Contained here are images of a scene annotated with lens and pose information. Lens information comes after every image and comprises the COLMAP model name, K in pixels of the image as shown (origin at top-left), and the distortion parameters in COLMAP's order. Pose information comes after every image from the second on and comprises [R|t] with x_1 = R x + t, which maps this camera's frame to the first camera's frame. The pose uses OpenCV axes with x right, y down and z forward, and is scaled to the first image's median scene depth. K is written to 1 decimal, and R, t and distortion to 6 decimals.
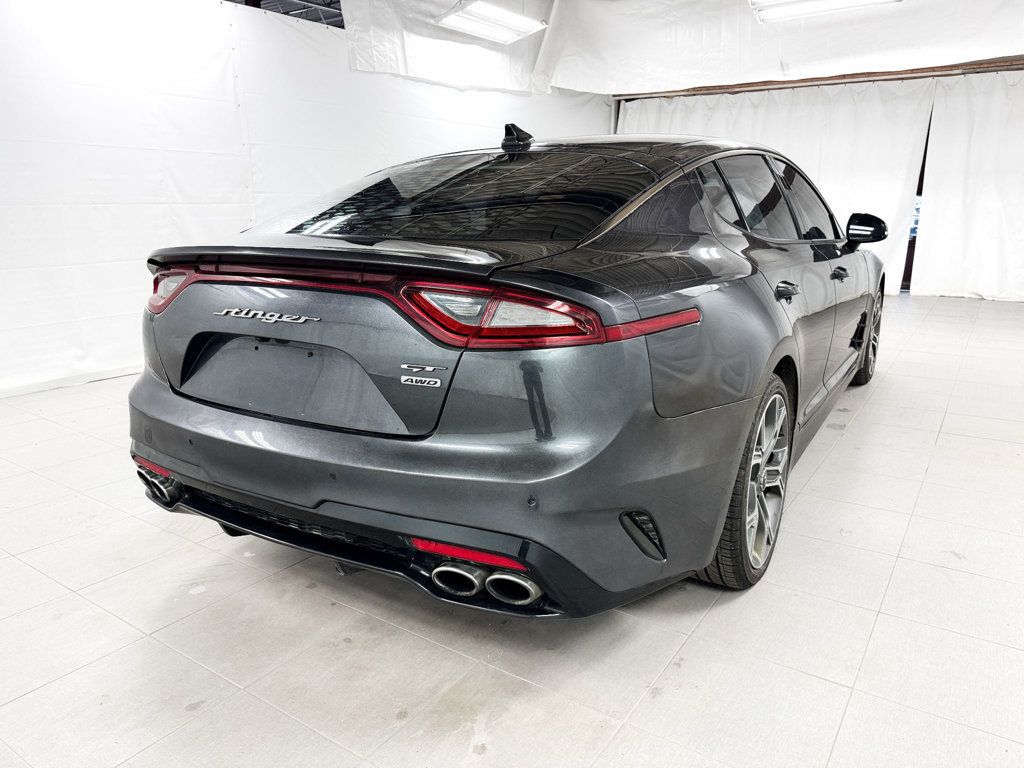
lens RADIAL K [[728.9, 0, 509.8], [0, 728.9, 382.1], [0, 0, 1]] dist [0.018204, -0.021373]
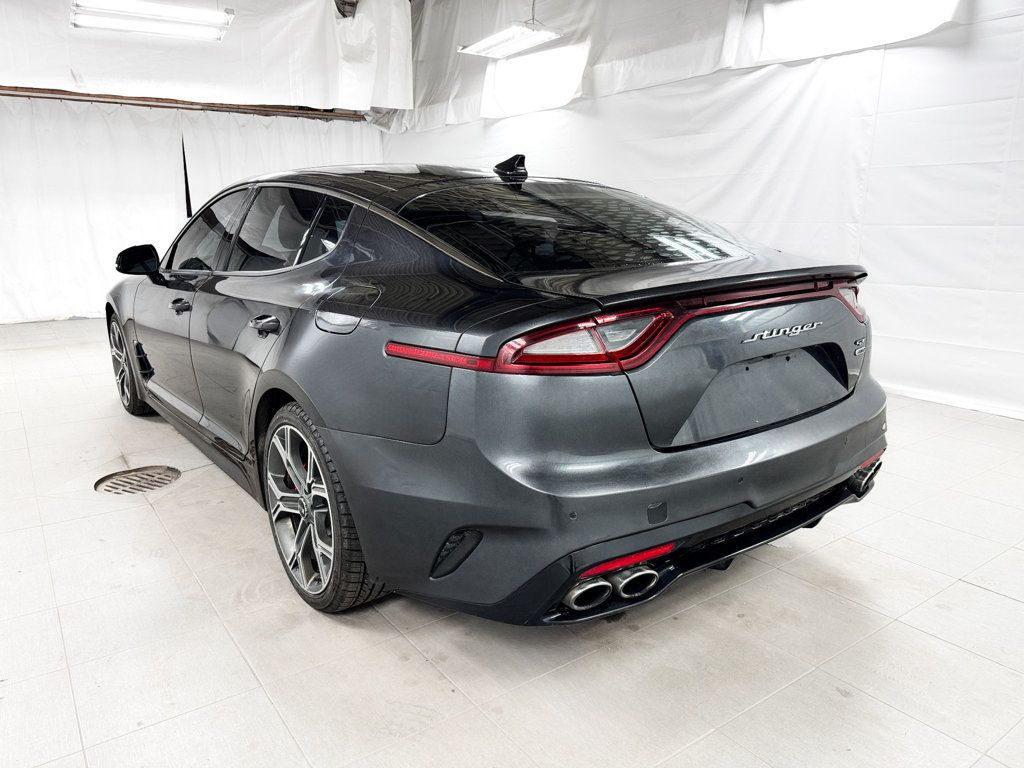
lens RADIAL K [[728.9, 0, 516.9], [0, 728.9, 385.1], [0, 0, 1]] dist [0.018204, -0.021373]
pose [[0.350805, -0.210575, 0.912466, -0.444623], [0.231718, 0.963608, 0.133291, -0.075098], [-0.907327, 0.164675, 0.386833, 0.281264]]
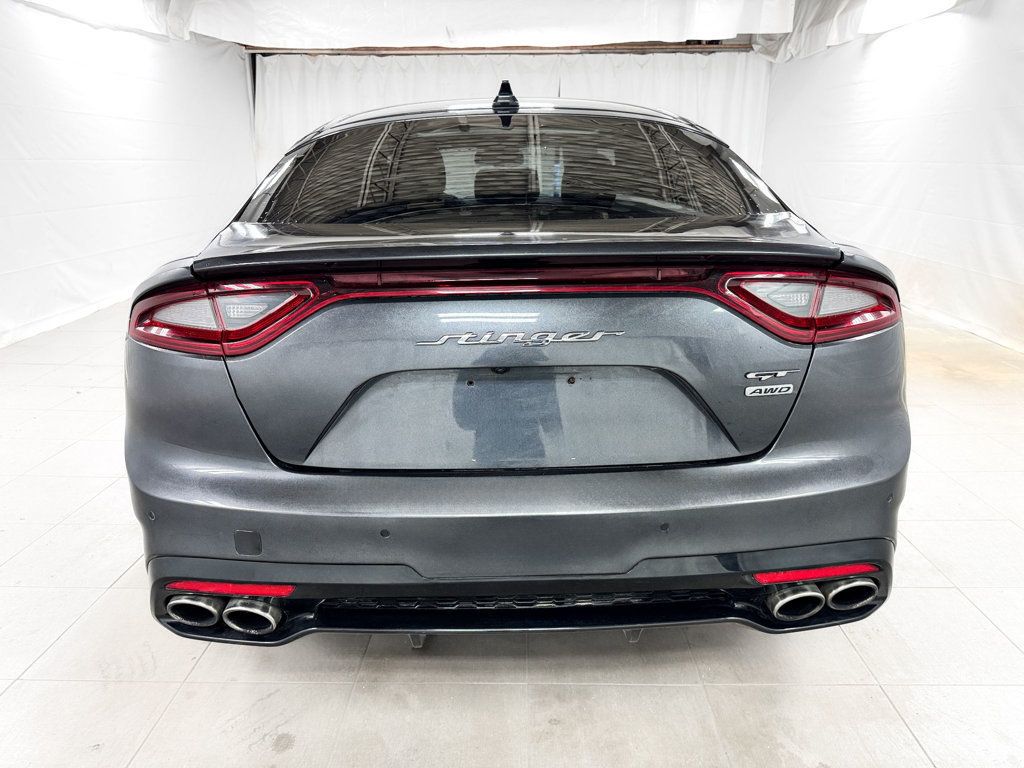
lens RADIAL K [[728.9, 0, 508.6], [0, 728.9, 382.5], [0, 0, 1]] dist [0.018204, -0.021373]
pose [[0.839585, -0.159825, 0.519185, -0.214769], [0.135816, 0.987145, 0.084250, -0.032234], [-0.525977, -0.000222, 0.850499, 0.115296]]
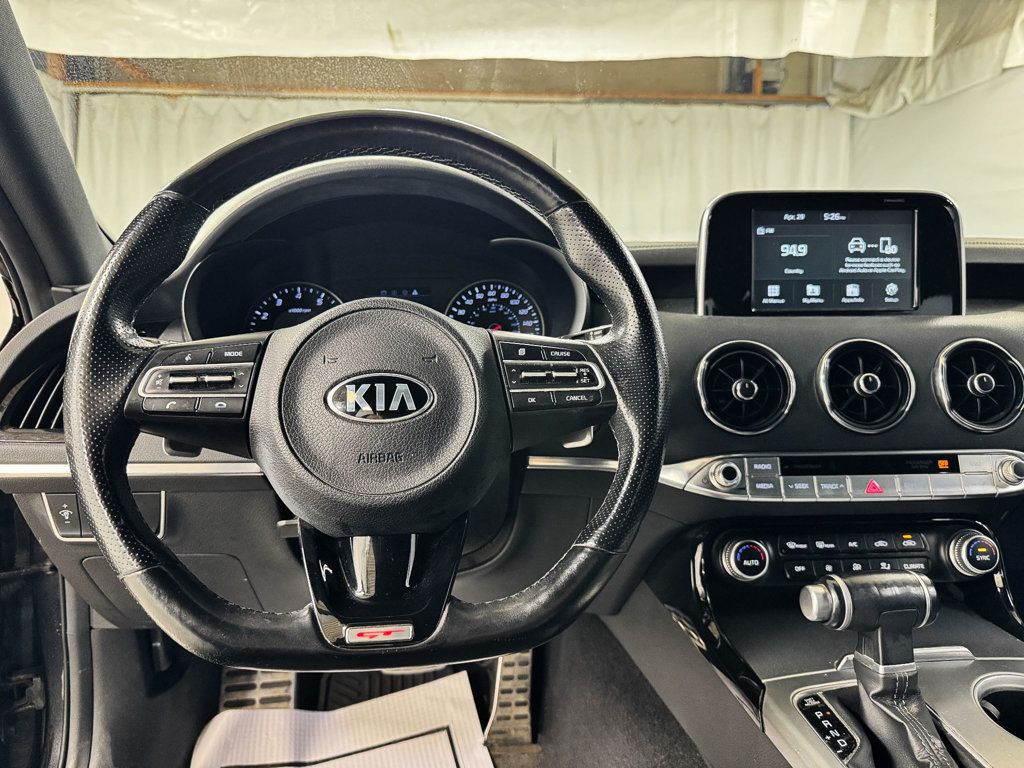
lens RADIAL K [[728.9, 0, 514.8], [0, 728.9, 383.3], [0, 0, 1]] dist [0.018204, -0.021373]
pose [[0.779117, -0.088756, 0.620563, 0.073900], [0.157857, 0.985804, -0.057194, -0.132072], [-0.606677, 0.142521, 0.782068, 0.670338]]
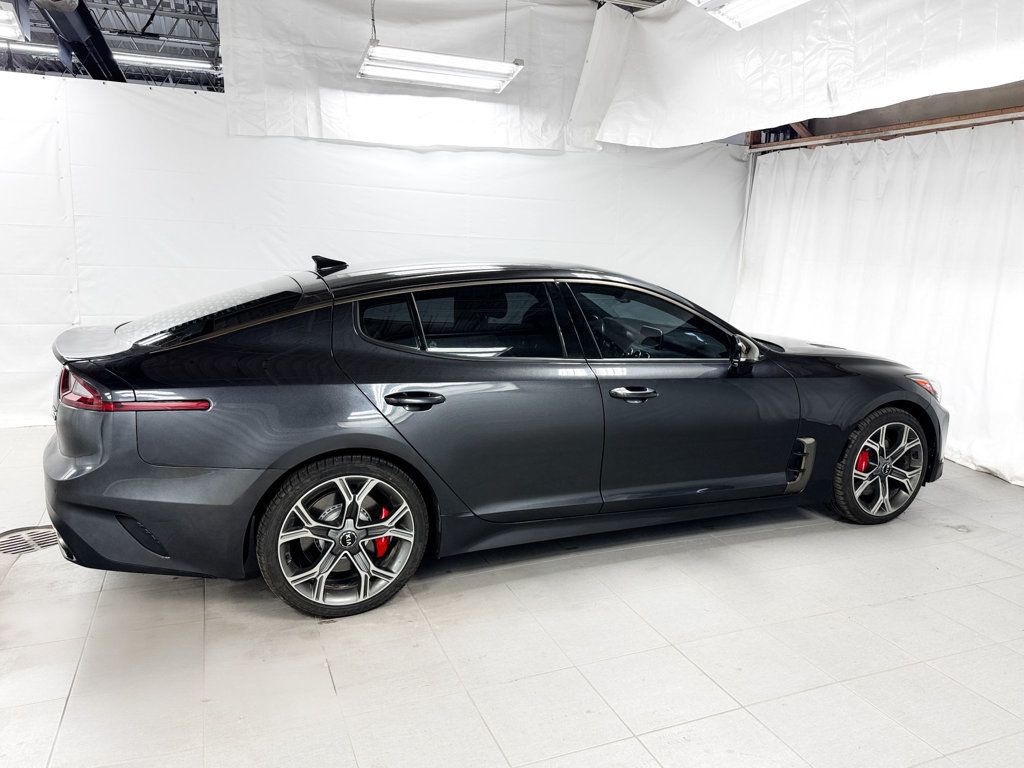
lens RADIAL K [[728.9, 0, 512.8], [0, 728.9, 383.9], [0, 0, 1]] dist [0.018204, -0.021373]
pose [[0.829111, 0.138207, -0.541733, 0.671025], [-0.174725, 0.984483, -0.016251, -0.186363], [0.531081, 0.108129, 0.840394, 0.501053]]
